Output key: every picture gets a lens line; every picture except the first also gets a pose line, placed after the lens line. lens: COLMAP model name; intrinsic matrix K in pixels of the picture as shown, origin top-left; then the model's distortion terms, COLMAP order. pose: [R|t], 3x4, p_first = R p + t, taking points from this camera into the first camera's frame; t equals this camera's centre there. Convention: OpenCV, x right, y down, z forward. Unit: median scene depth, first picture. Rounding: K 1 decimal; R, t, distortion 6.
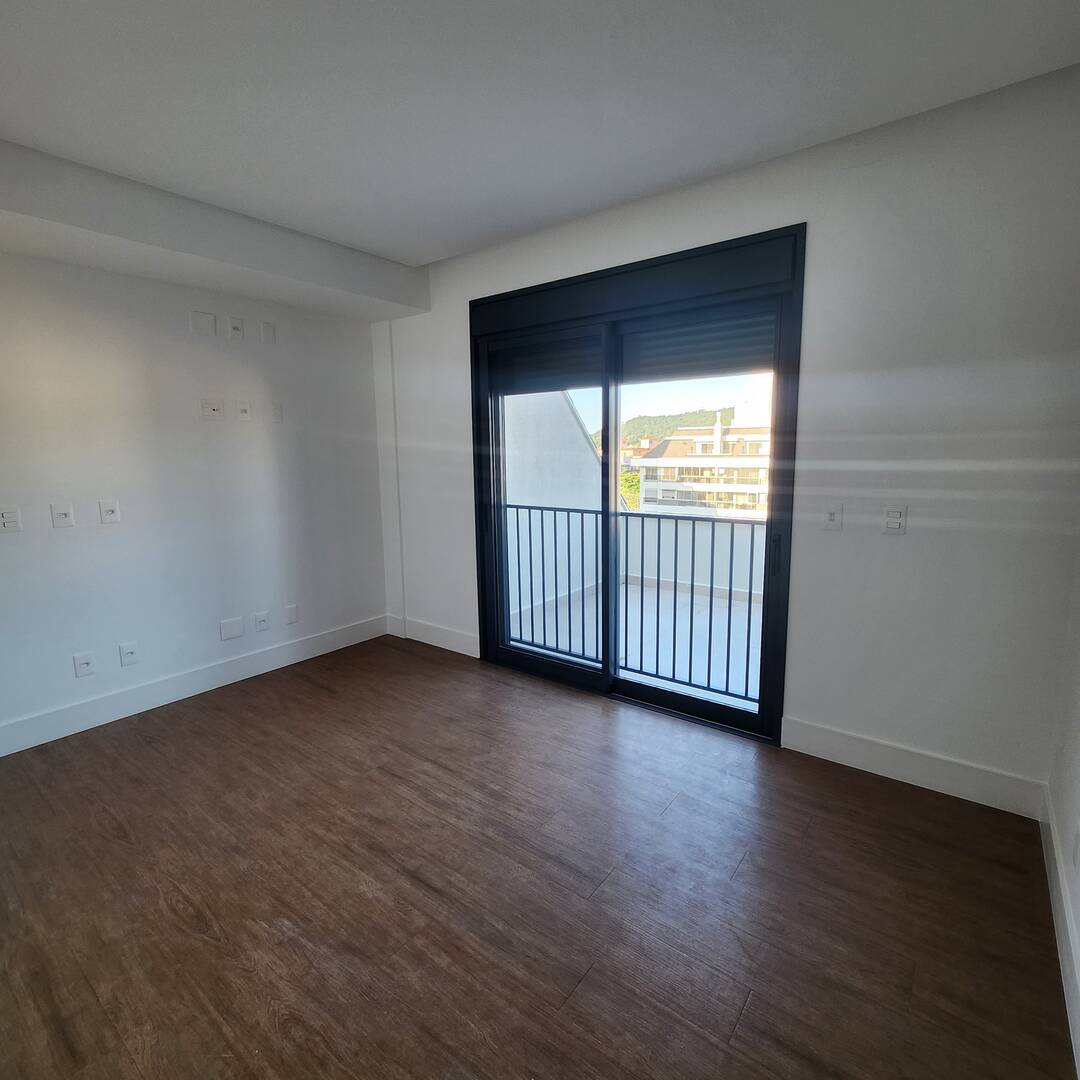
lens RADIAL K [[574.1, 0, 544.3], [0, 574.1, 518.1], [0, 0, 1]] dist [-0.001528, 0.000551]
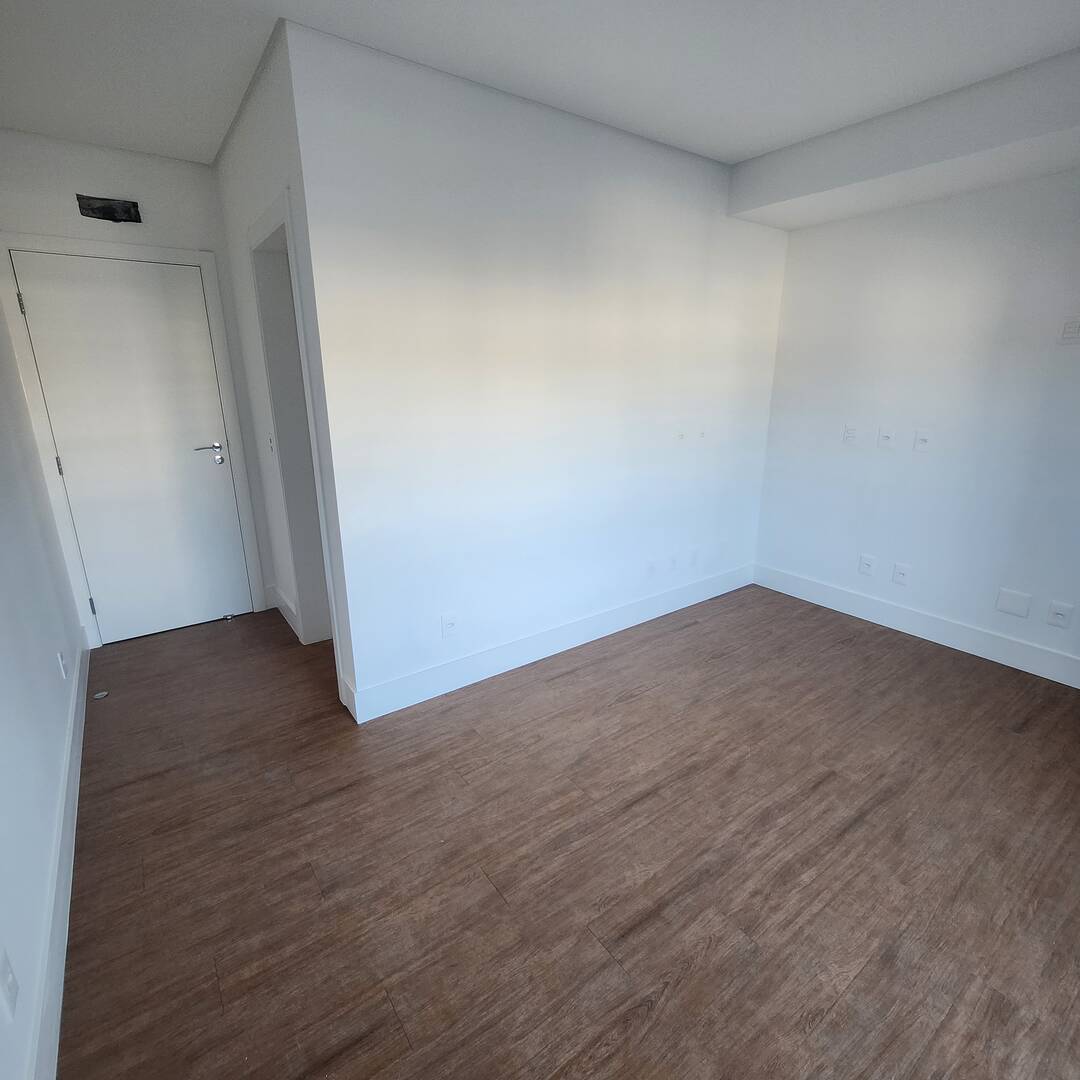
lens RADIAL K [[574.1, 0, 551.1], [0, 574.1, 540.0], [0, 0, 1]] dist [-0.001528, 0.000551]
pose [[-0.286082, 0.280168, -0.916331, 0.841702], [-0.105653, 0.941246, 0.320771, -0.192851], [0.952363, 0.188579, -0.239673, 1.210386]]
